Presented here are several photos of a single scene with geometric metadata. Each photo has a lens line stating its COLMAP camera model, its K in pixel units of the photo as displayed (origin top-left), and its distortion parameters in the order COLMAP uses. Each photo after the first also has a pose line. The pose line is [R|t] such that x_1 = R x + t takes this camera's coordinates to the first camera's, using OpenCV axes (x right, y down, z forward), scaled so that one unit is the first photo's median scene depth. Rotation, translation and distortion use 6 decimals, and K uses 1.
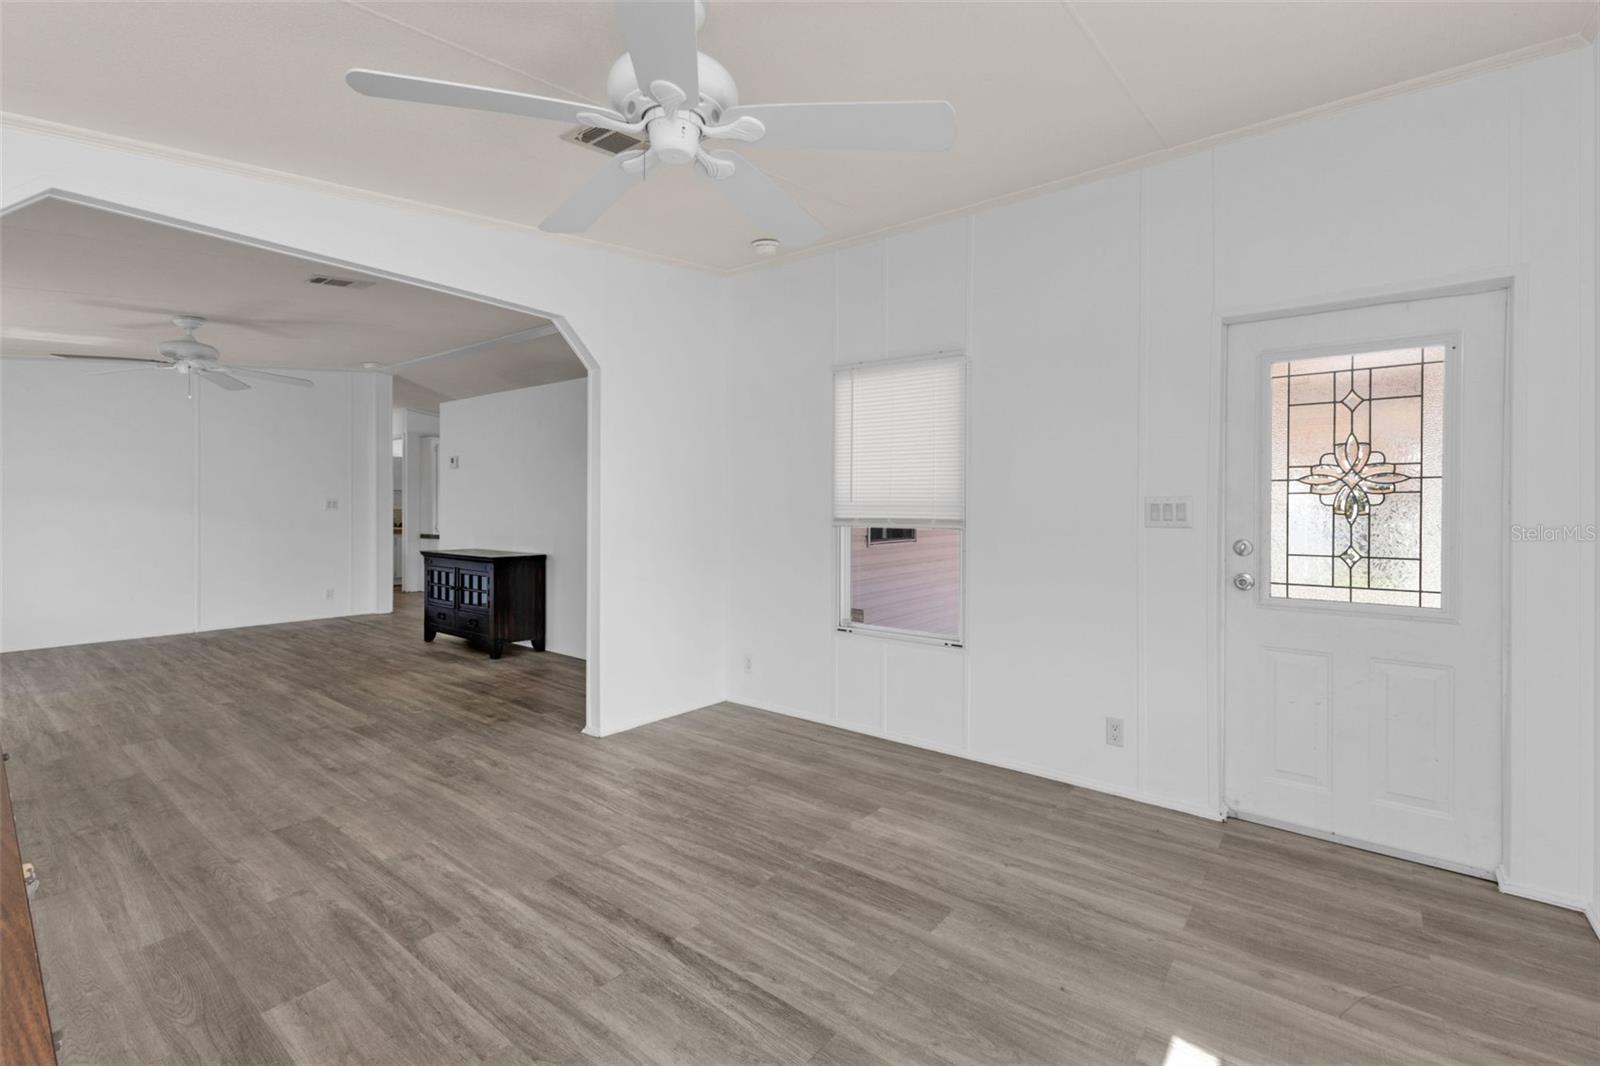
lens RADIAL K [[706.3, 0, 807.2], [0, 706.3, 497.0], [0, 0, 1]] dist [0.003800, 0.000303]
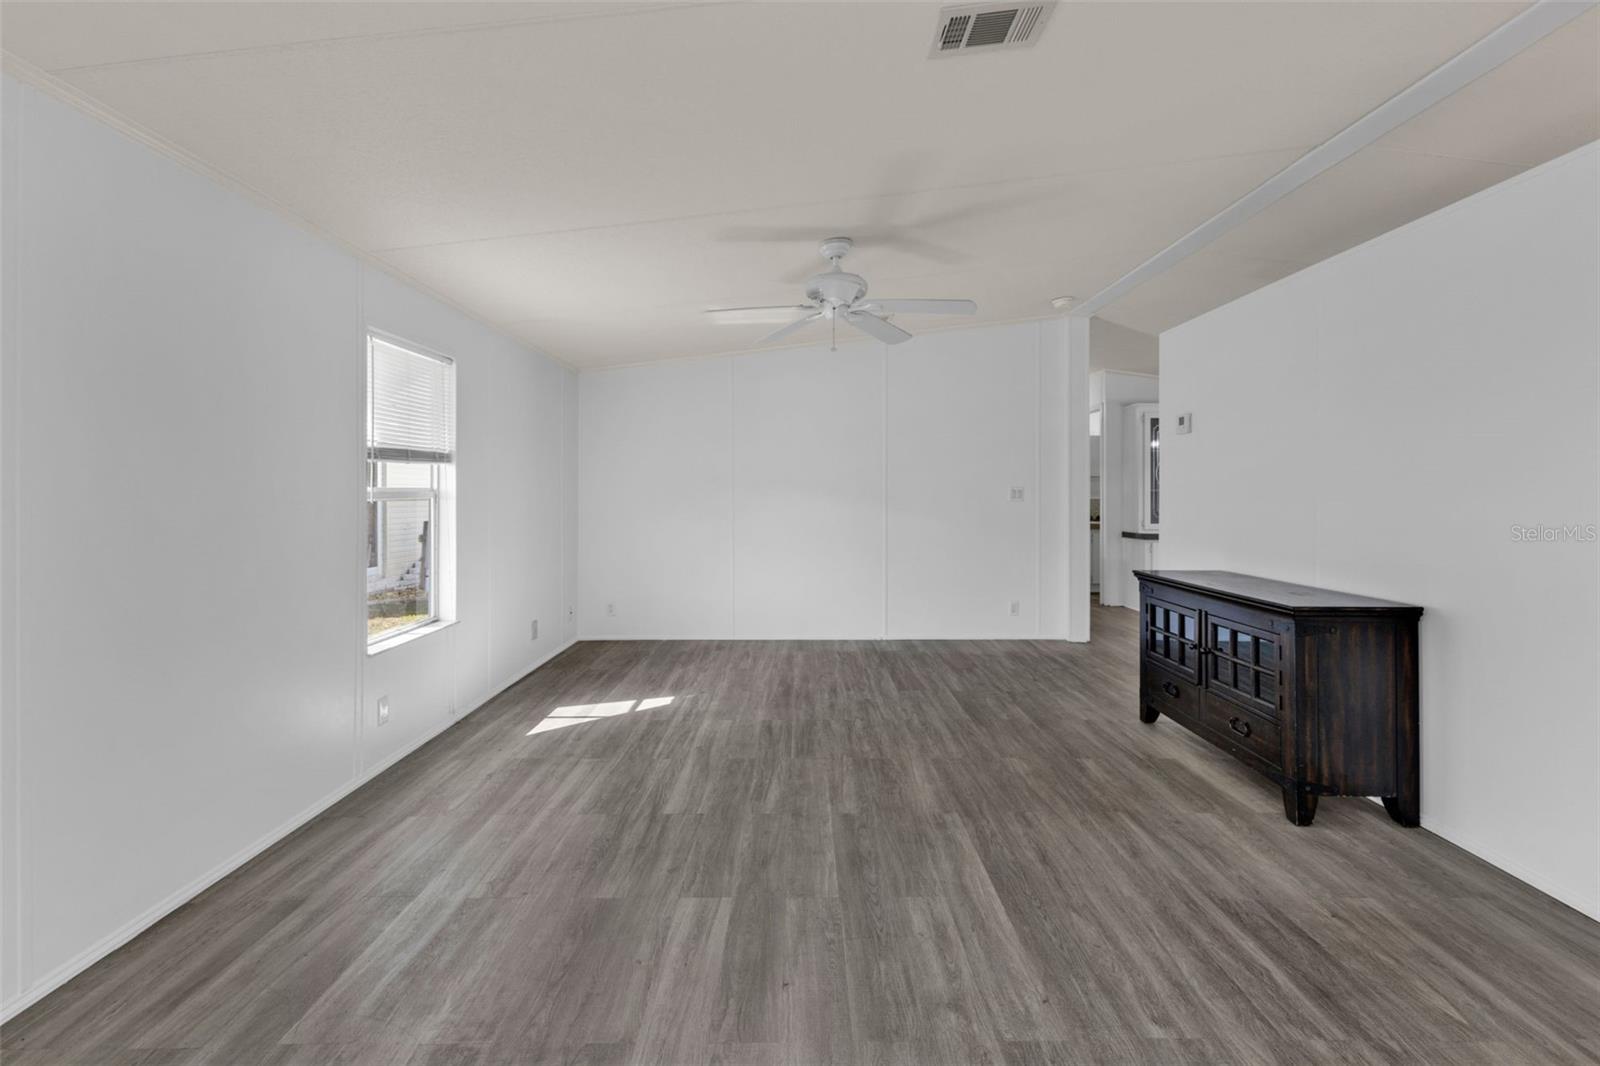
lens RADIAL K [[707.2, 0, 807.6], [0, 707.2, 521.6], [0, 0, 1]] dist [0.007908, 0.000069]
pose [[0.616347, 0.022445, -0.787155, -0.632301], [0.017986, 0.998932, 0.042566, 0.009484], [0.787270, -0.040394, 0.615284, 1.065448]]
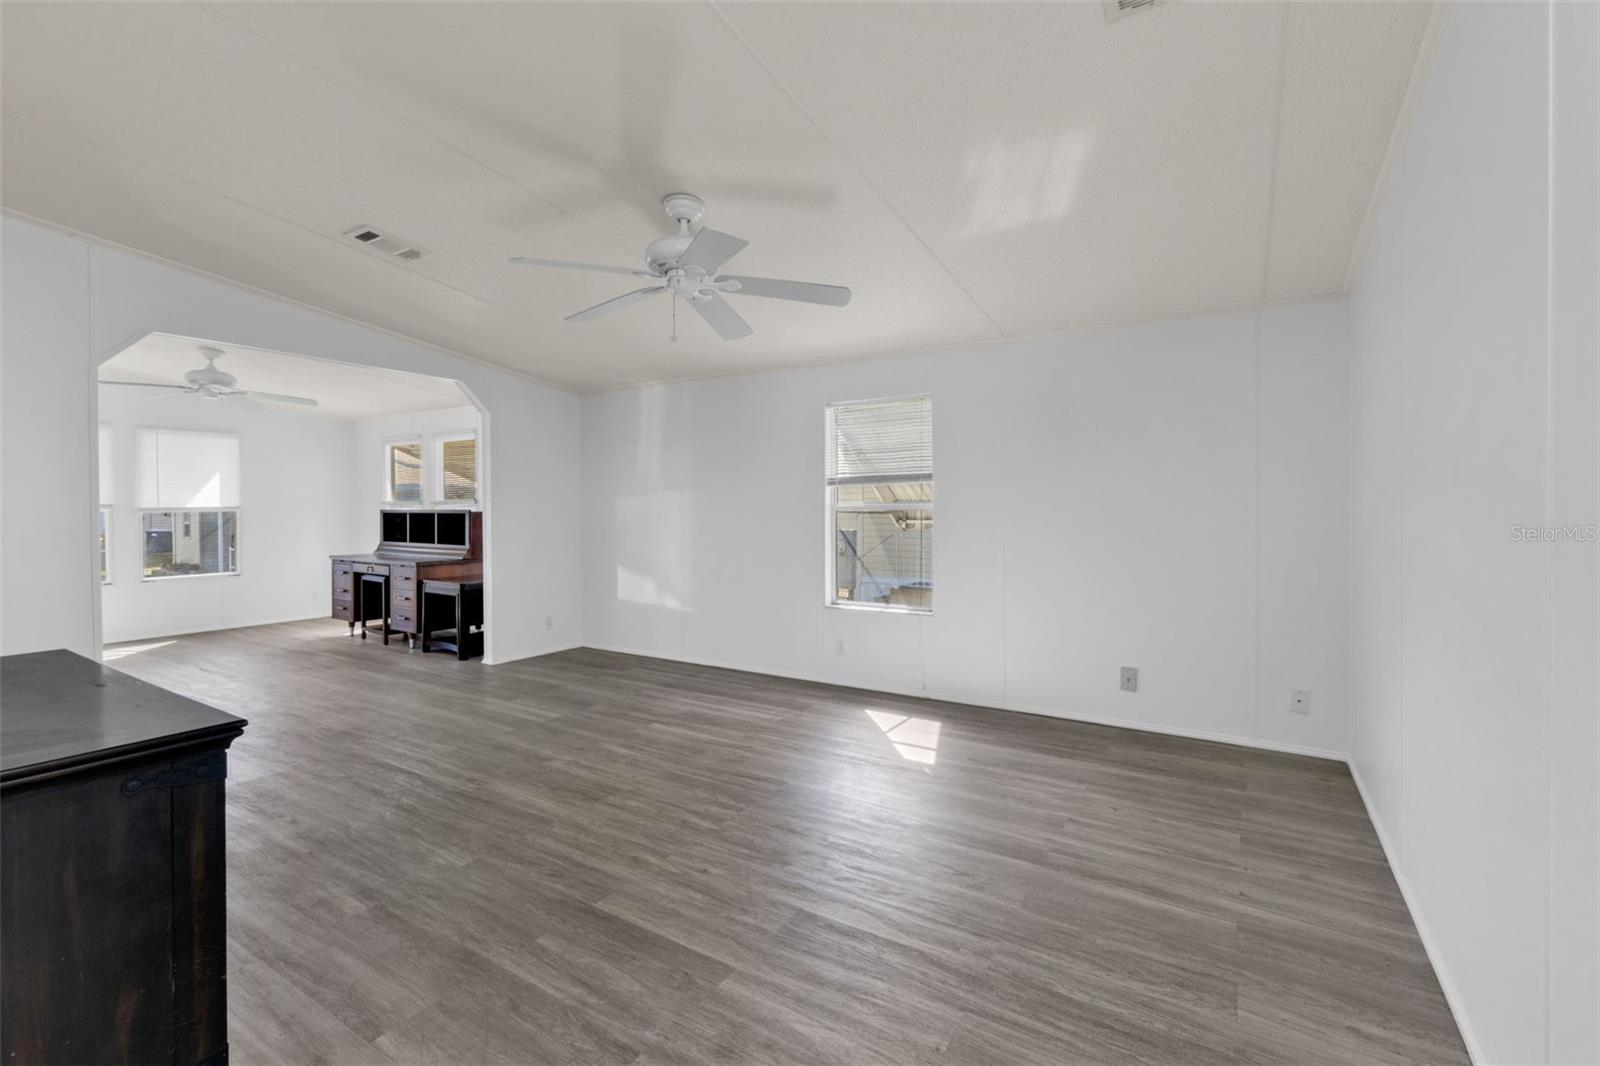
lens RADIAL K [[707.2, 0, 807.6], [0, 707.2, 521.6], [0, 0, 1]] dist [0.007908, 0.000069]
pose [[-0.994395, -0.003531, -0.105673, -1.805983], [-0.004211, 0.999972, 0.006218, 0.027457], [0.105648, 0.006628, -0.994382, 3.211624]]
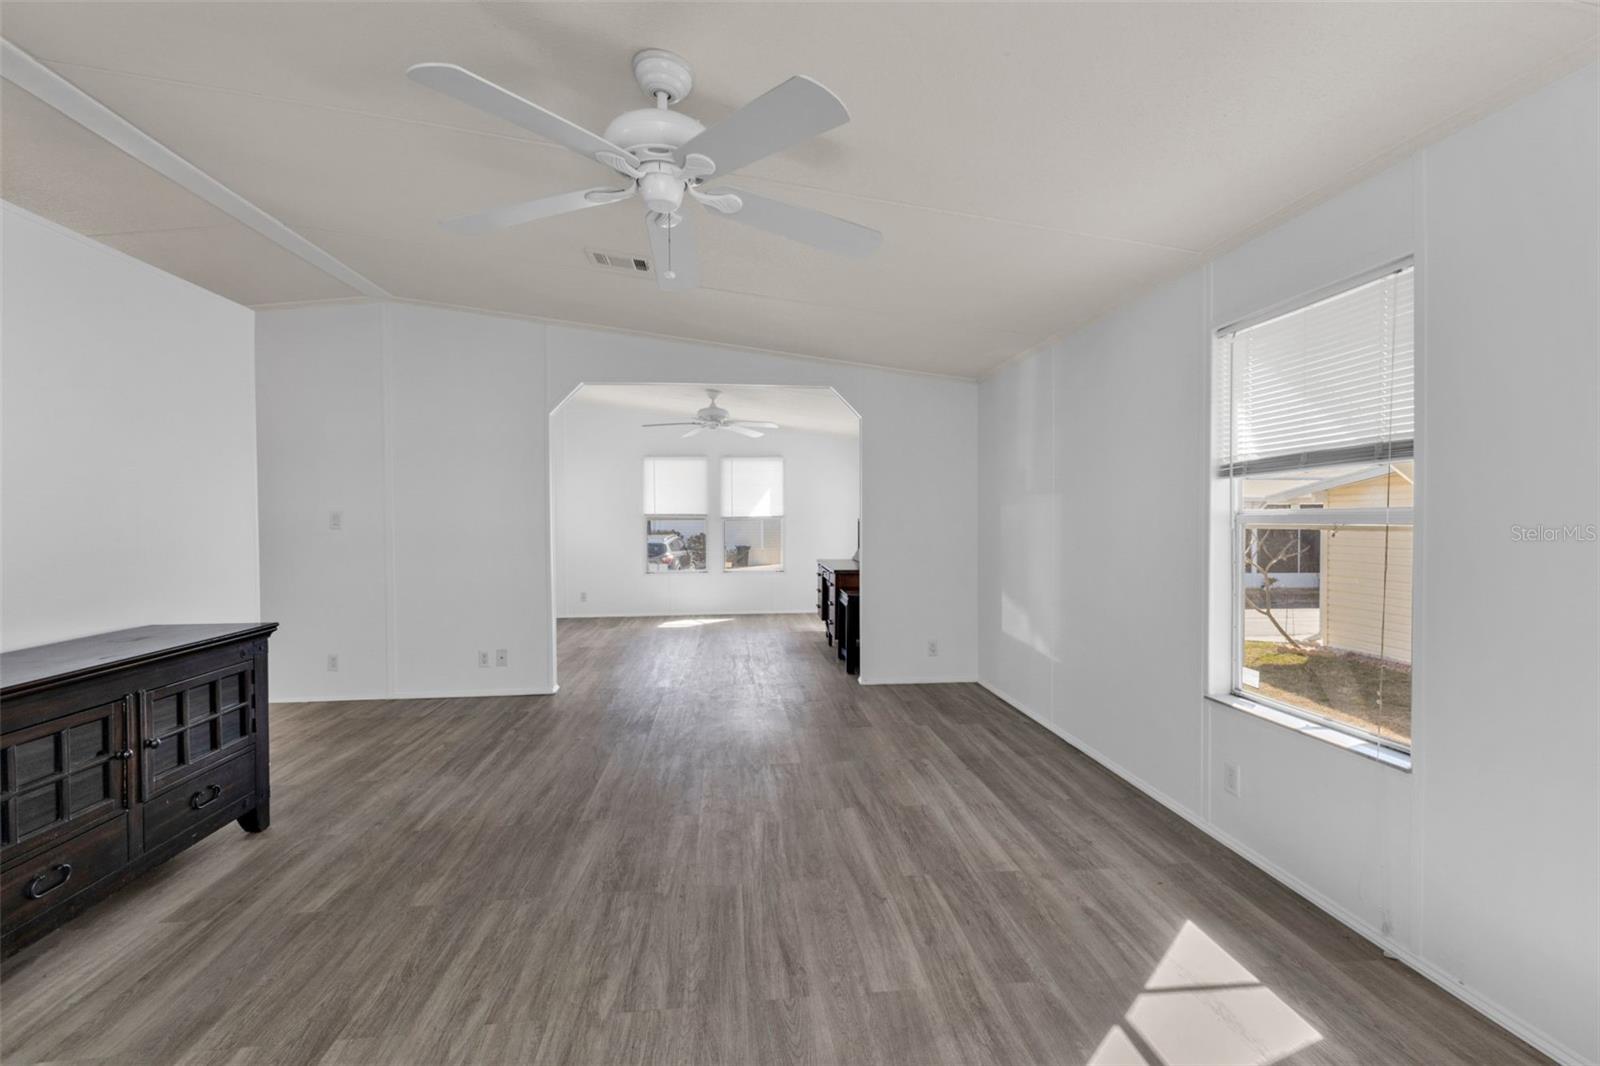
lens RADIAL K [[697.4, 0, 807.0], [0, 697.4, 532.8], [0, 0, 1]] dist [0.005361, 0.000230]
pose [[-0.695608, -0.022329, 0.718075, -2.421871], [-0.013193, 0.999745, 0.018307, 0.012372], [-0.718301, 0.003261, -0.695725, 2.437244]]
